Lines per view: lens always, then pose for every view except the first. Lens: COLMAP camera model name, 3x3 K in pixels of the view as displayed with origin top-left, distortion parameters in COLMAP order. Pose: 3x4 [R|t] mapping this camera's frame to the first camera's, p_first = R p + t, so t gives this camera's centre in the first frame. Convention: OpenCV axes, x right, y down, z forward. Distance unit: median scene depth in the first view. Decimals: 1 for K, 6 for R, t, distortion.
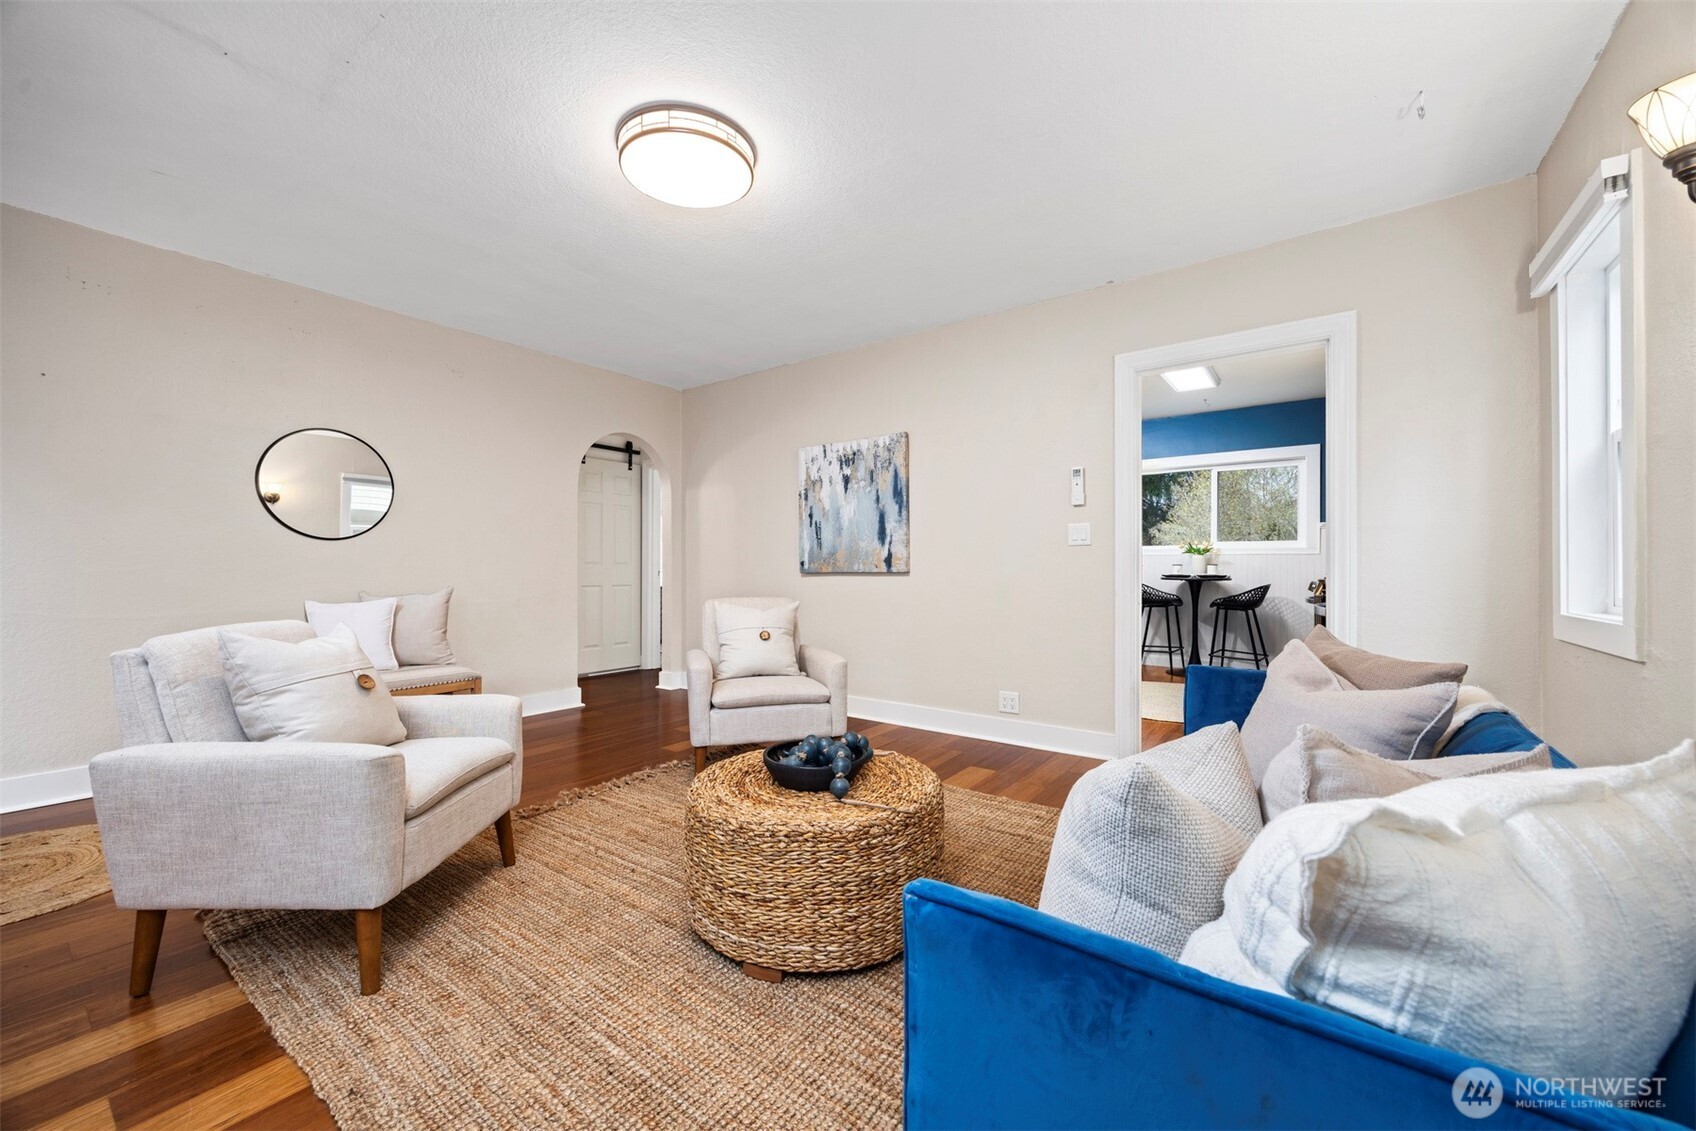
lens RADIAL K [[647.6, 0, 850.4], [0, 647.6, 566.1], [0, 0, 1]] dist [-0.001435, -0.000251]
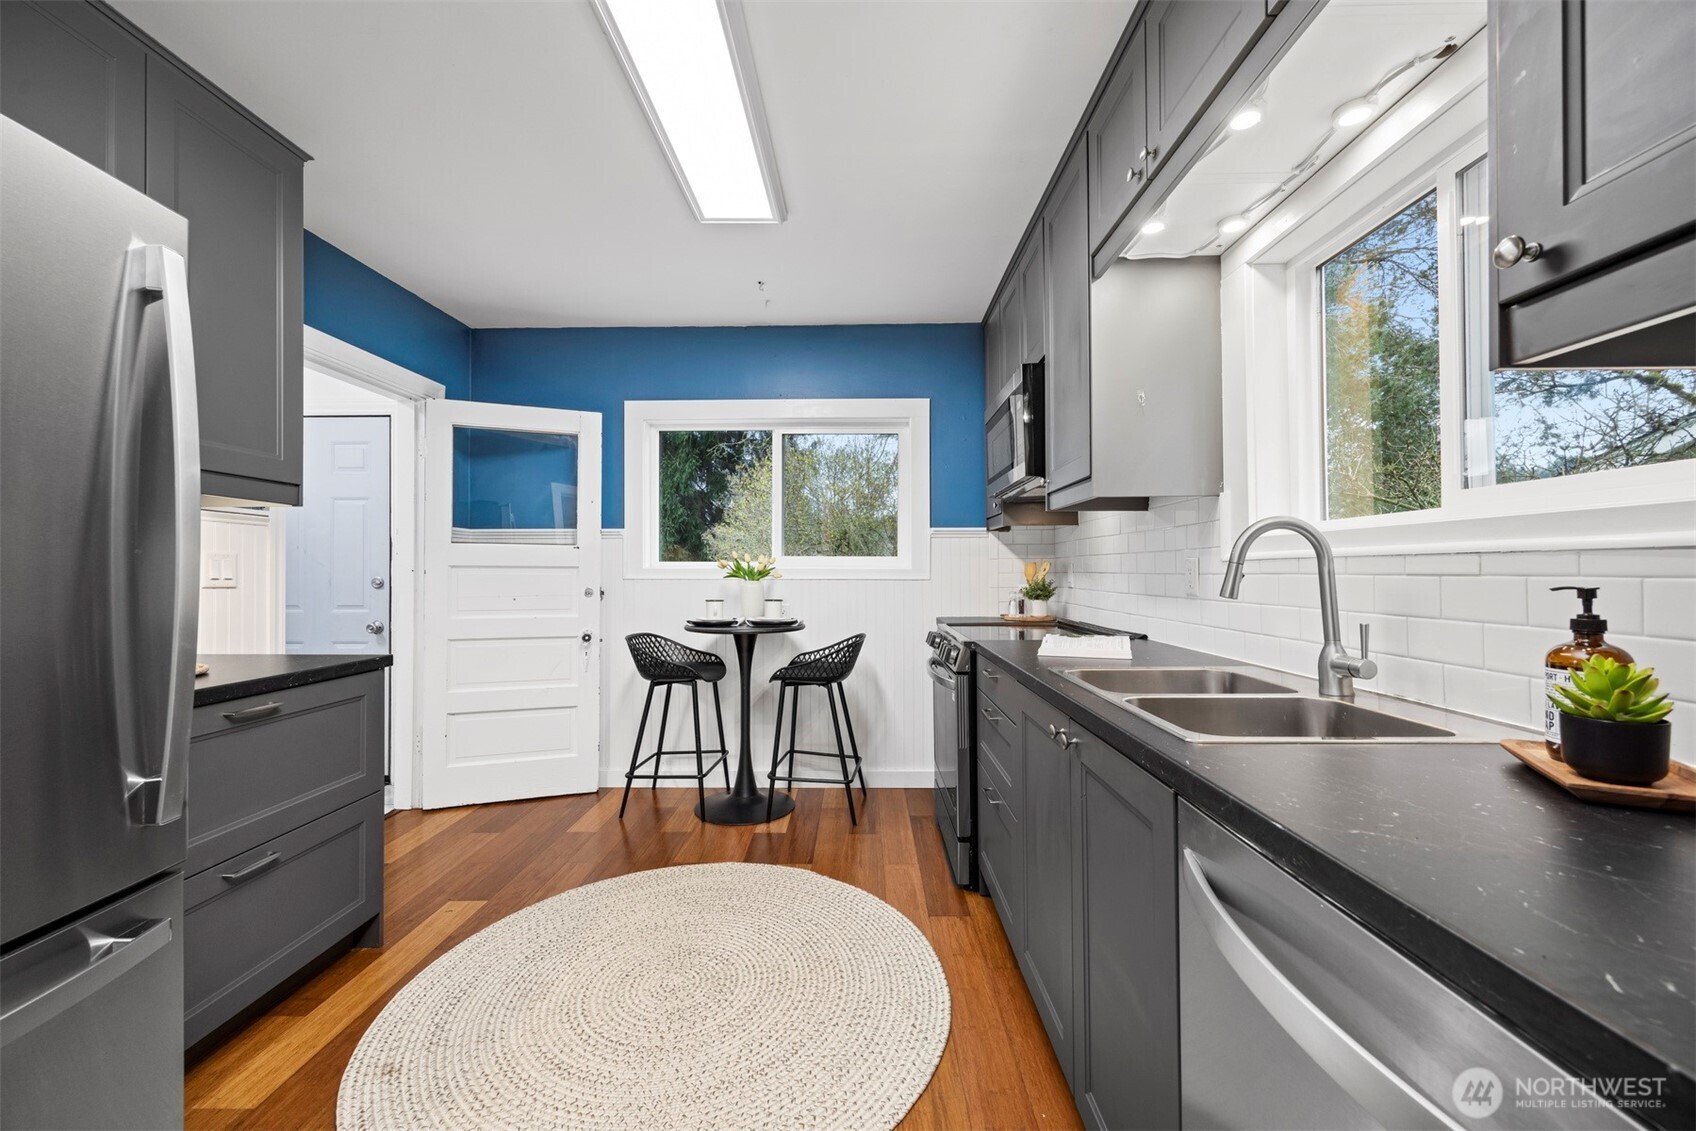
lens RADIAL K [[667.6, 0, 848.0], [0, 667.6, 565.5], [0, 0, 1]] dist [0.003428, 0.000409]
pose [[0.818769, -0.001469, 0.574121, 0.396262], [0.006223, 0.999961, -0.006316, -0.036745], [-0.574089, 0.008745, 0.818746, 0.693688]]
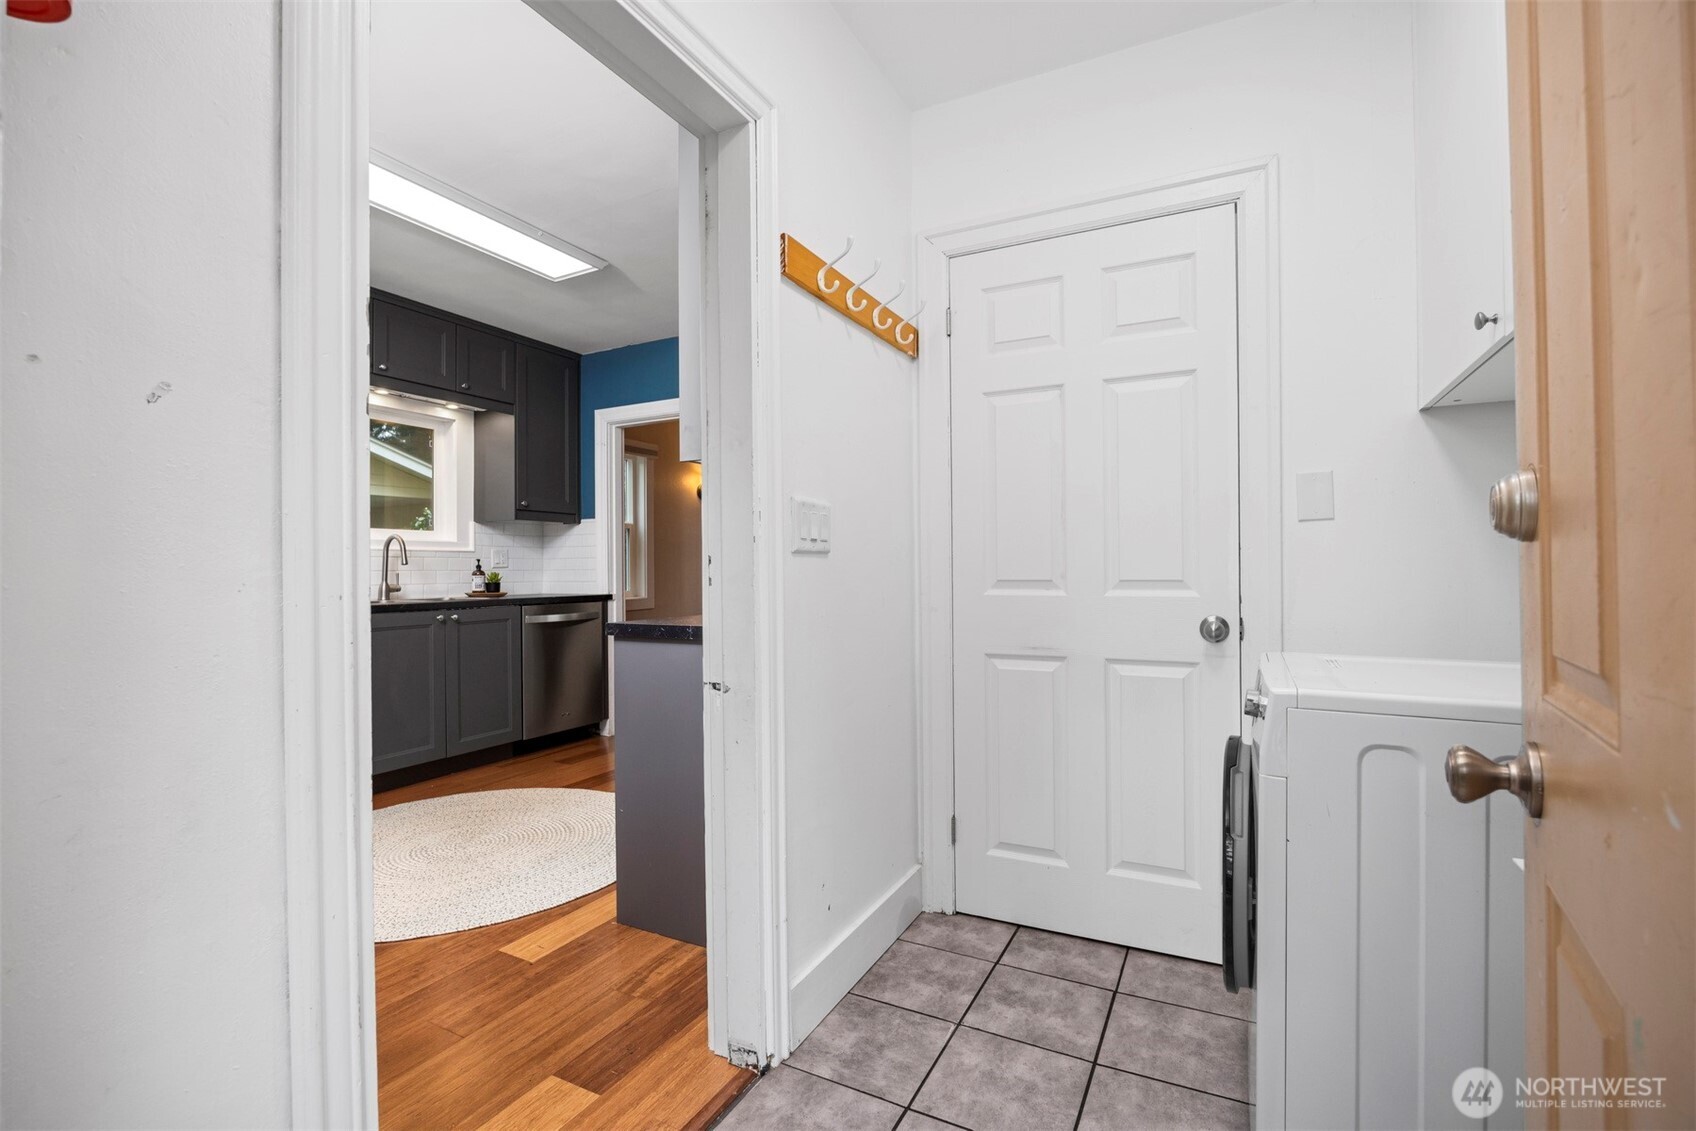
lens RADIAL K [[752.3, 0, 848.0], [0, 752.3, 565.5], [0, 0, 1]] dist [-0.003807, -0.000191]
pose [[-0.989534, 0.006297, -0.144164, 0.315268], [0.007263, 0.999955, -0.006179, -0.011941], [0.144118, -0.007161, -0.989535, 1.818643]]
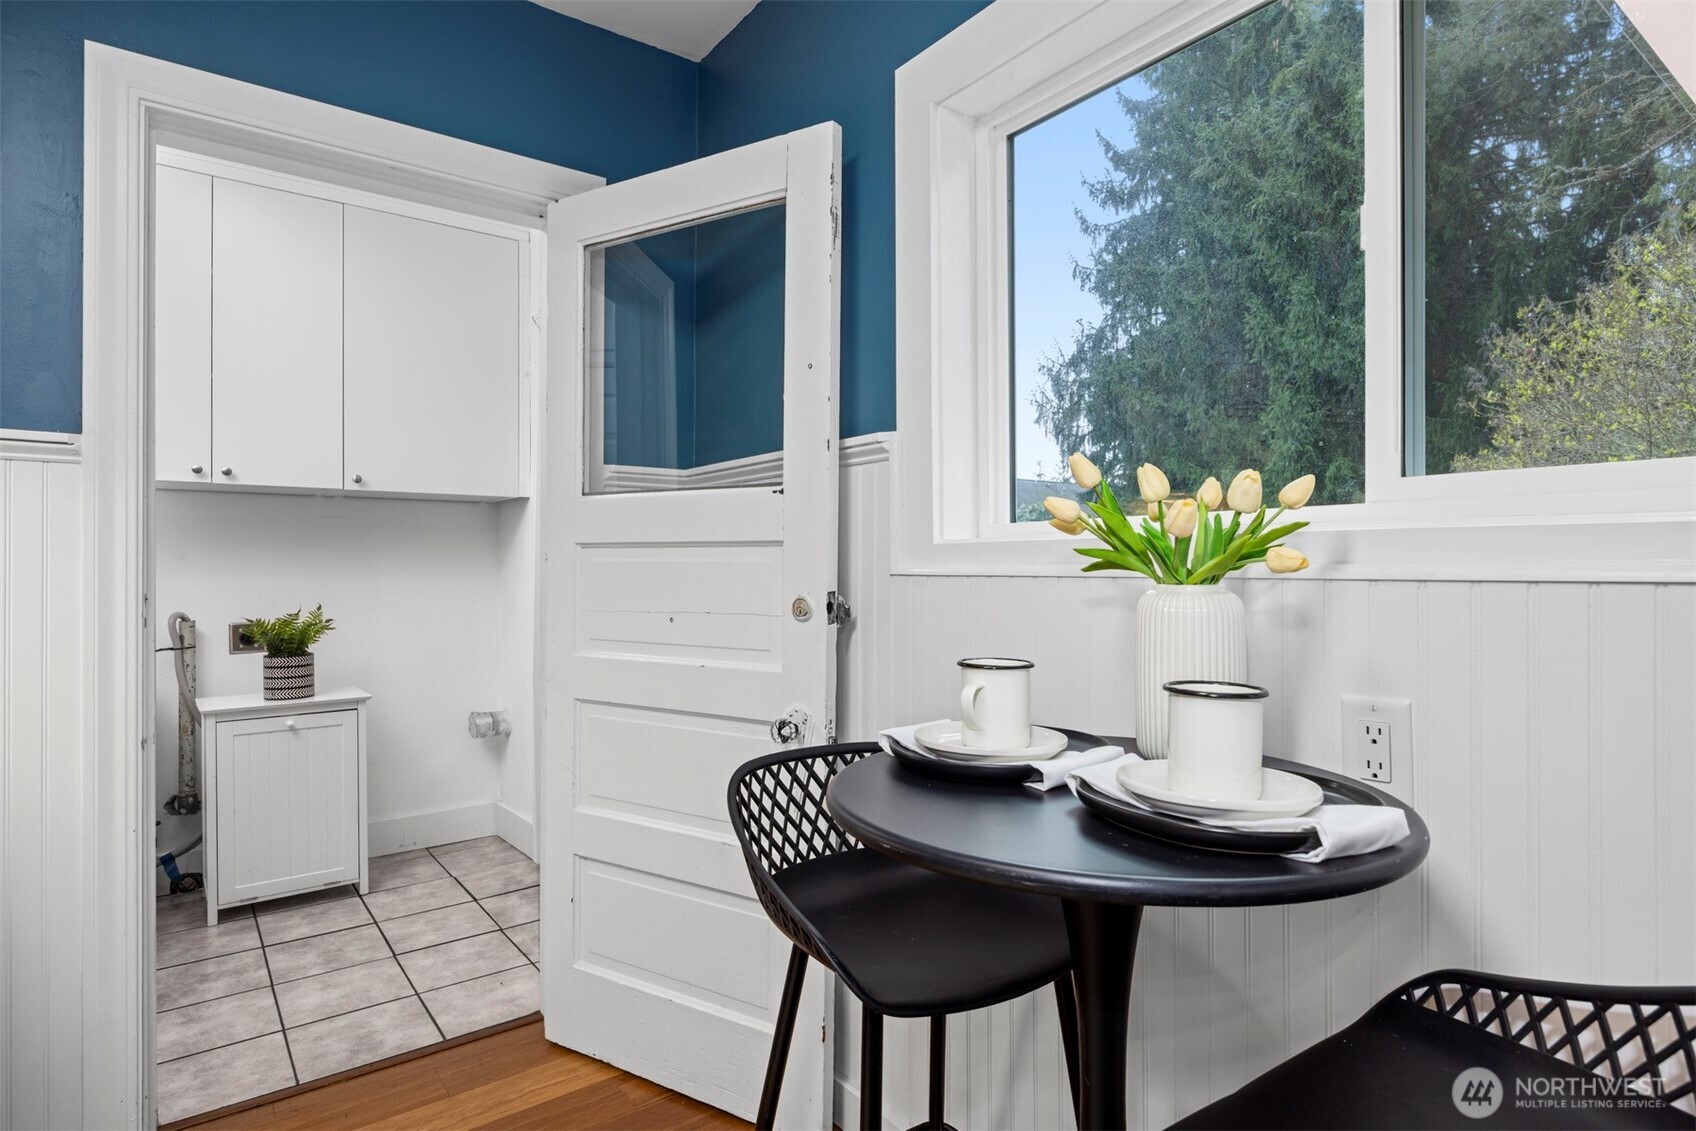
lens RADIAL K [[894.4, 0, 855.2], [0, 894.4, 563.9], [0, 0, 1]] dist [-0.011126, -0.000247]
pose [[0.961126, -0.008482, -0.275980, 0.733454], [0.008643, 0.999962, -0.000631, -0.031188], [0.275975, -0.001779, 0.961163, 1.147360]]
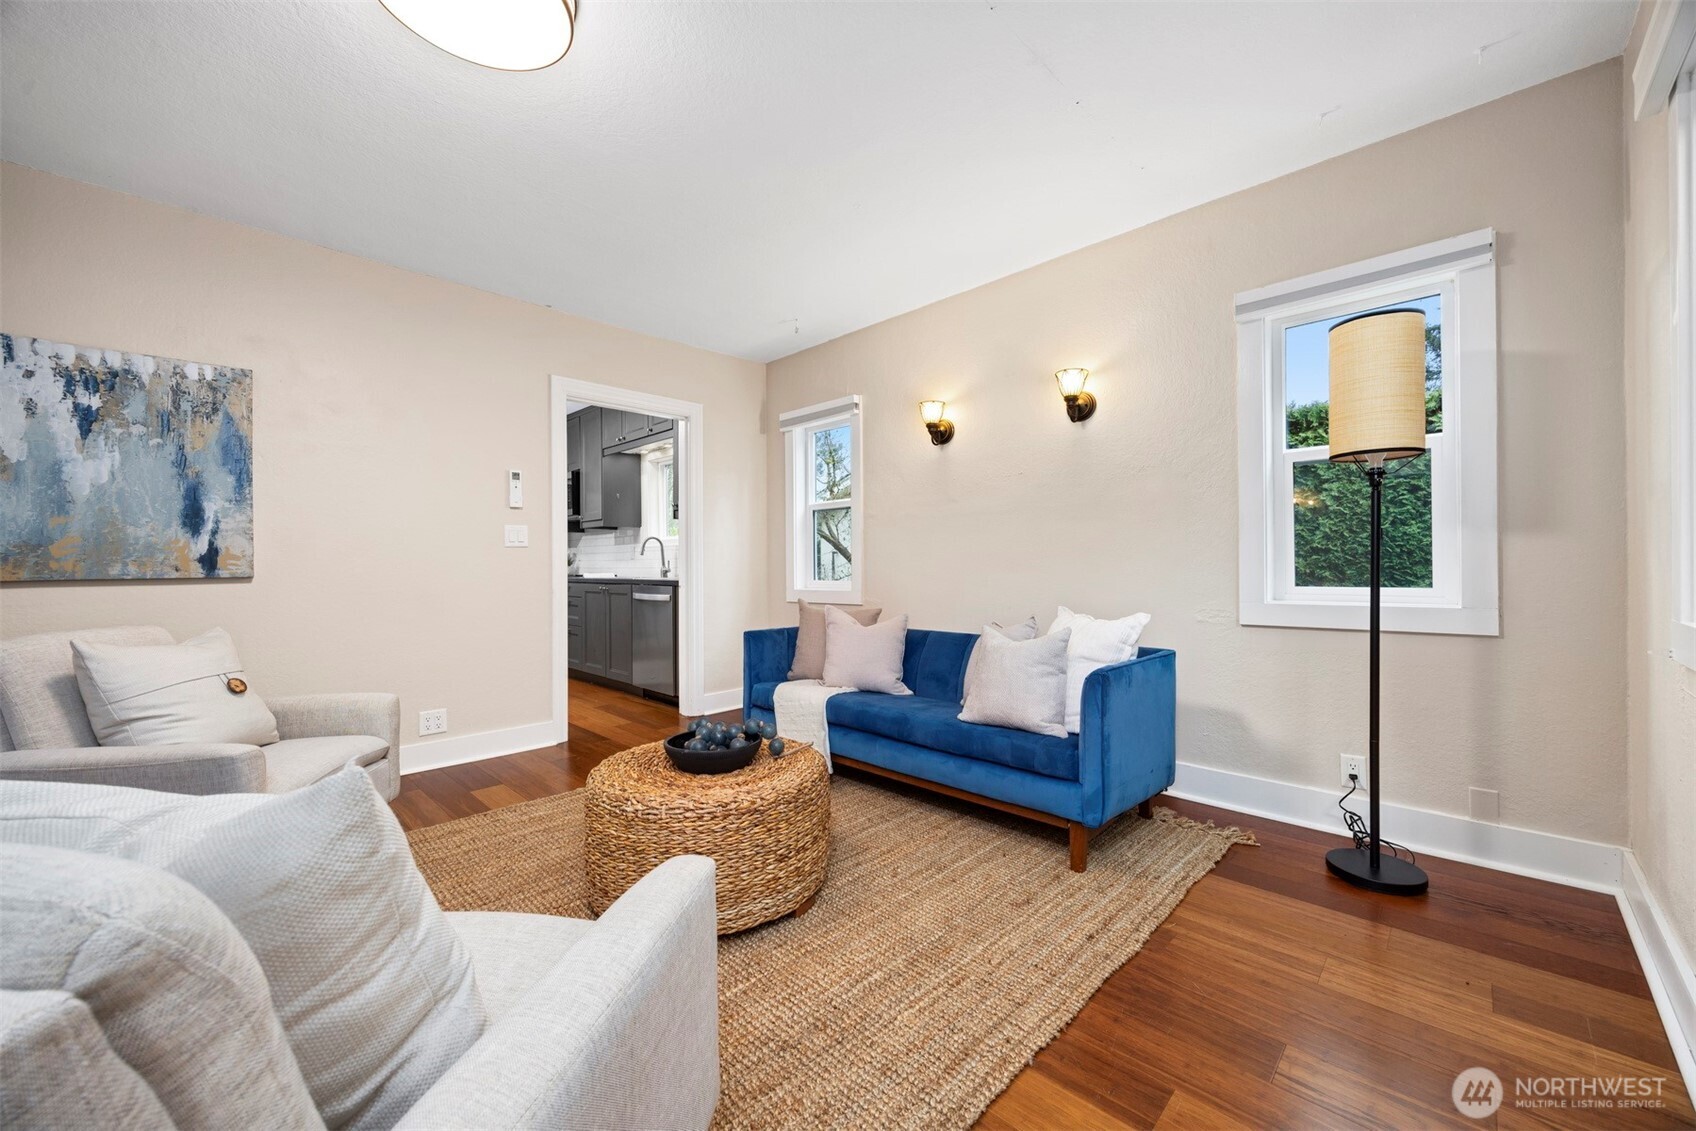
lens RADIAL K [[647.6, 0, 850.4], [0, 647.6, 566.1], [0, 0, 1]] dist [-0.001435, -0.000251]
pose [[0.140707, -0.000163, 0.990051, -0.471282], [0.003026, 0.999995, -0.000266, -0.000075], [-0.990047, 0.003034, 0.140707, 0.267778]]
